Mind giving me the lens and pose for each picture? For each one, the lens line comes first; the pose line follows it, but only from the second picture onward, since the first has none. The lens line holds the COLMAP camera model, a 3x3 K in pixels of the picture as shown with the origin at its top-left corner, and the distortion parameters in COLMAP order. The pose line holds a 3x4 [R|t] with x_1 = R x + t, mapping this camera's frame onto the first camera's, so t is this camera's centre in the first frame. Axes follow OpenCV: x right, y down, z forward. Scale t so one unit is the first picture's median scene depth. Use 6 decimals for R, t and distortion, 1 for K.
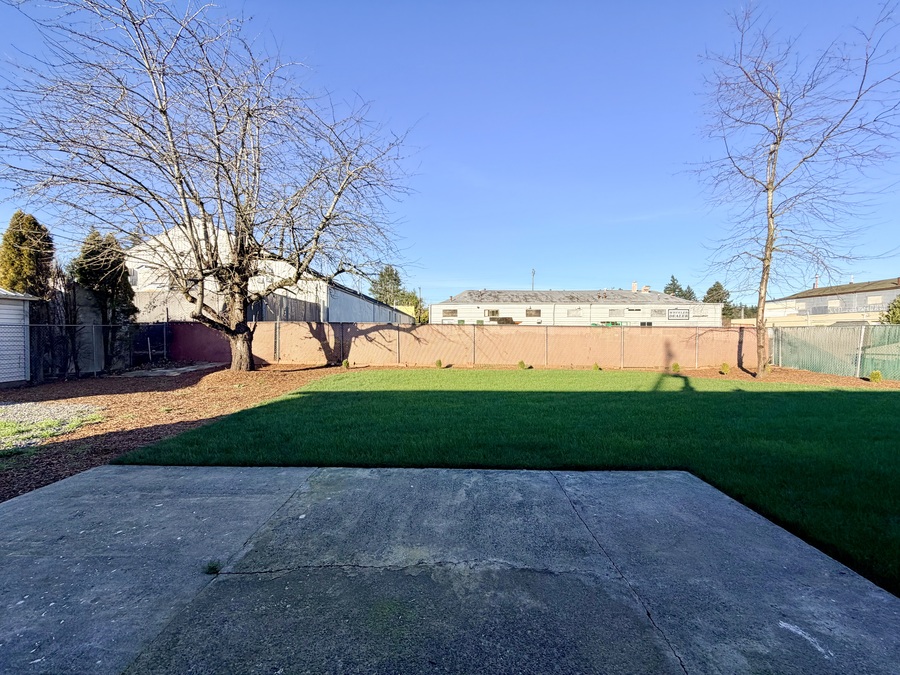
lens RADIAL K [[358.6, 0, 447.7], [0, 358.6, 337.5], [0, 0, 1]] dist [0.000356, -0.000016]
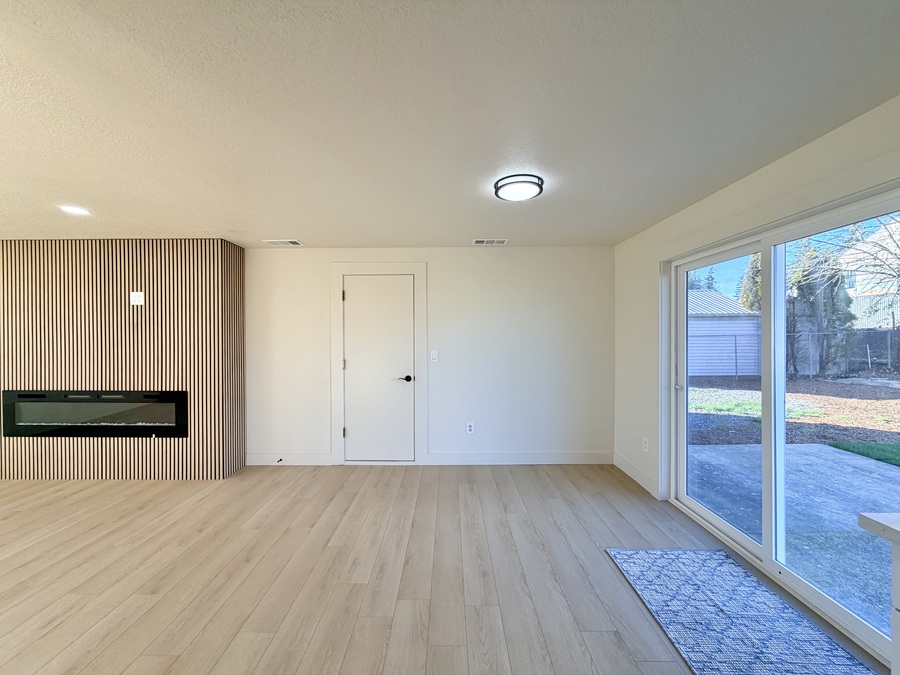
lens RADIAL K [[358.6, 0, 447.7], [0, 358.6, 337.5], [0, 0, 1]] dist [0.000356, -0.000016]
pose [[0.008044, 0.003046, -0.999963, 0.147875], [-0.006908, 0.999972, 0.002991, -0.018509], [0.999944, 0.006884, 0.008065, -0.166751]]
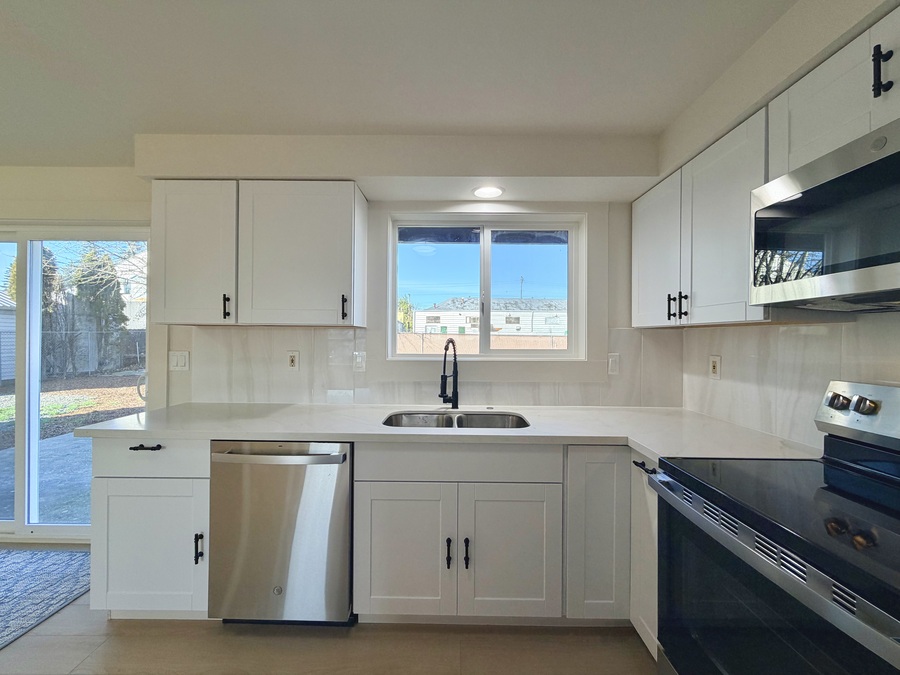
lens RADIAL K [[357.7, 0, 448.0], [0, 357.7, 337.4], [0, 0, 1]] dist [0.000149, 0.000183]
pose [[0.999946, 0.007681, 0.007023, 0.204266], [-0.007585, 0.999879, -0.013611, -0.009957], [-0.007126, 0.013557, 0.999883, -0.204531]]
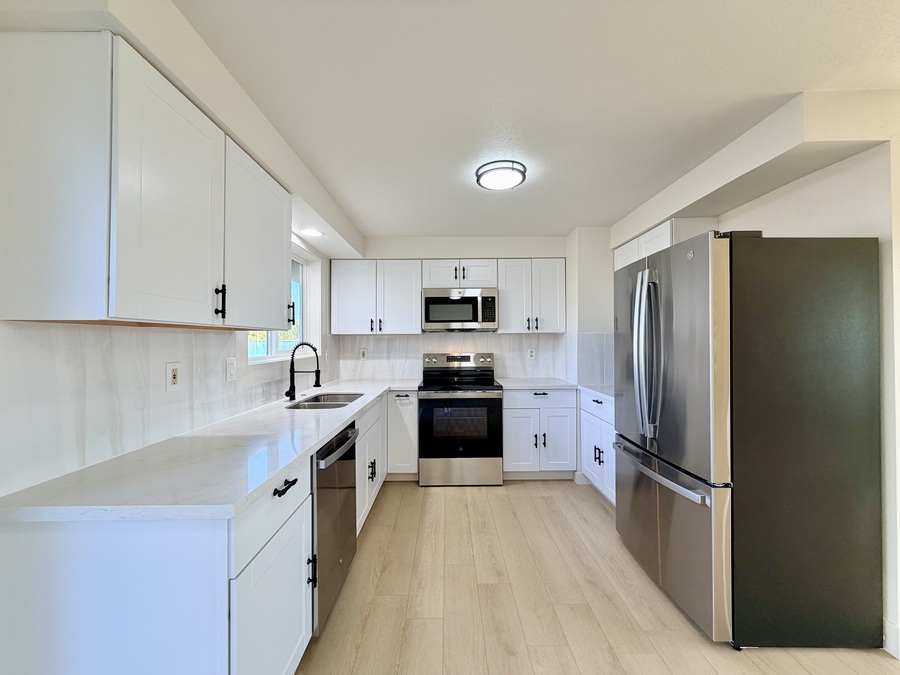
lens RADIAL K [[357.7, 0, 448.0], [0, 357.7, 337.4], [0, 0, 1]] dist [0.000149, 0.000183]
pose [[-0.016620, 0.008519, 0.999826, -0.024219], [0.015735, 0.999842, -0.008257, -0.011513], [-0.999738, 0.015595, -0.016752, -0.109888]]
